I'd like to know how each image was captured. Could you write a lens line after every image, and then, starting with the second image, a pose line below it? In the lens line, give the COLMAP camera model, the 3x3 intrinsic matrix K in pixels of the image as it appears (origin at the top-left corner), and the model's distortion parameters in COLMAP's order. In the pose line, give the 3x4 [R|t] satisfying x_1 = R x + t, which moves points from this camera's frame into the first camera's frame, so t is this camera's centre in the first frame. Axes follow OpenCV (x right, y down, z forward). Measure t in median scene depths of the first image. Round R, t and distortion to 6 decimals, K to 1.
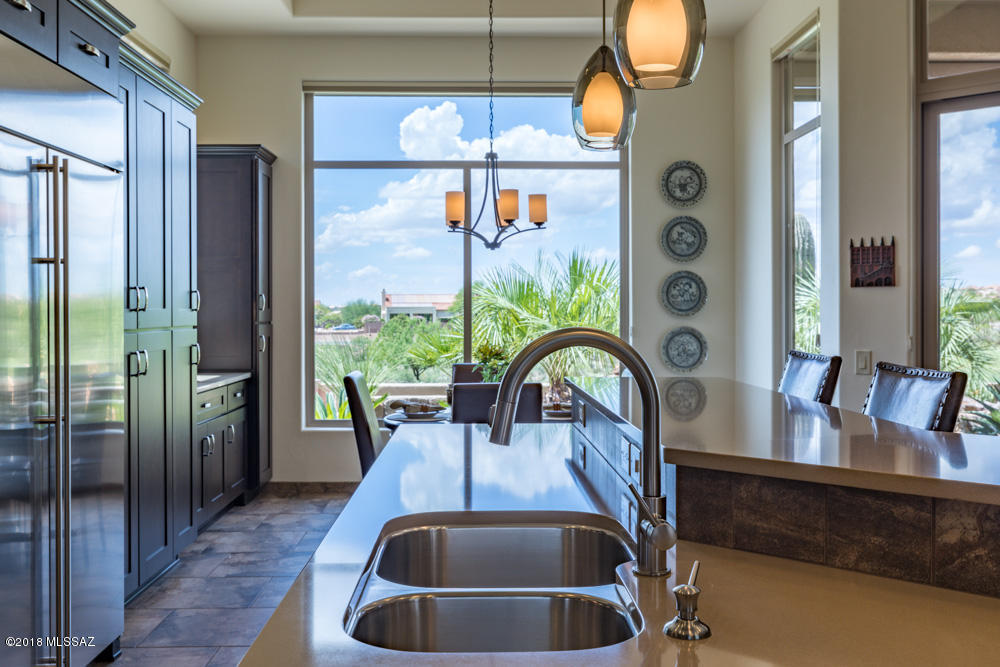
lens RADIAL K [[975.7, 0, 499.4], [0, 975.7, 313.3], [0, 0, 1]] dist [-0.003847, -0.000610]
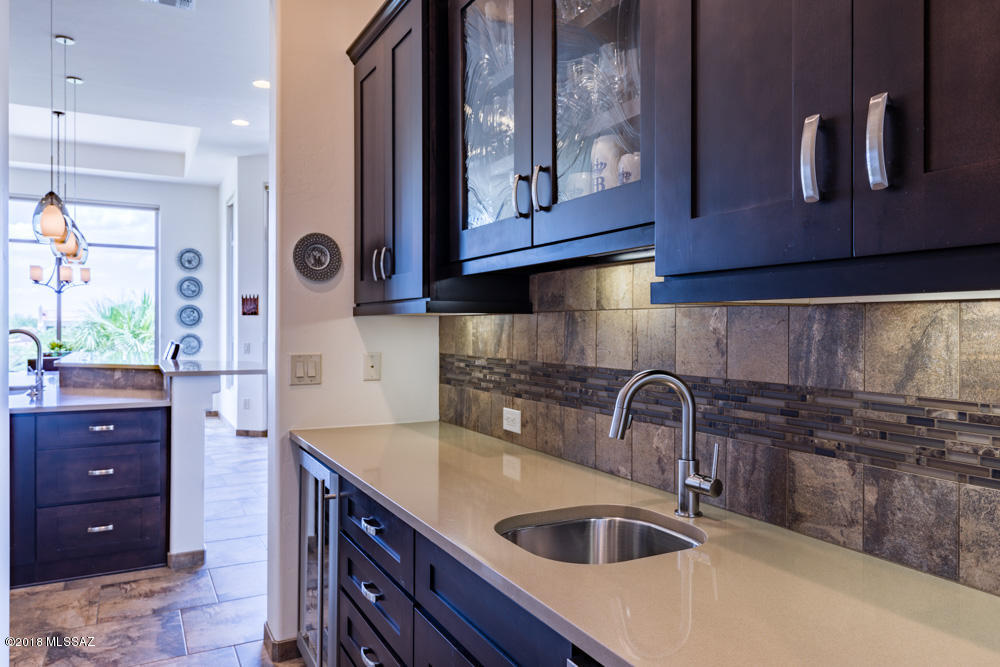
lens RADIAL K [[687.6, 0, 500.0], [0, 687.6, 333.5], [0, 0, 1]] dist [-0.002051, -0.000747]
pose [[0.892531, 0.002470, 0.450979, 0.123493], [-0.006450, 0.999953, 0.007288, 0.000149], [-0.450940, -0.009413, 0.892505, -0.509461]]
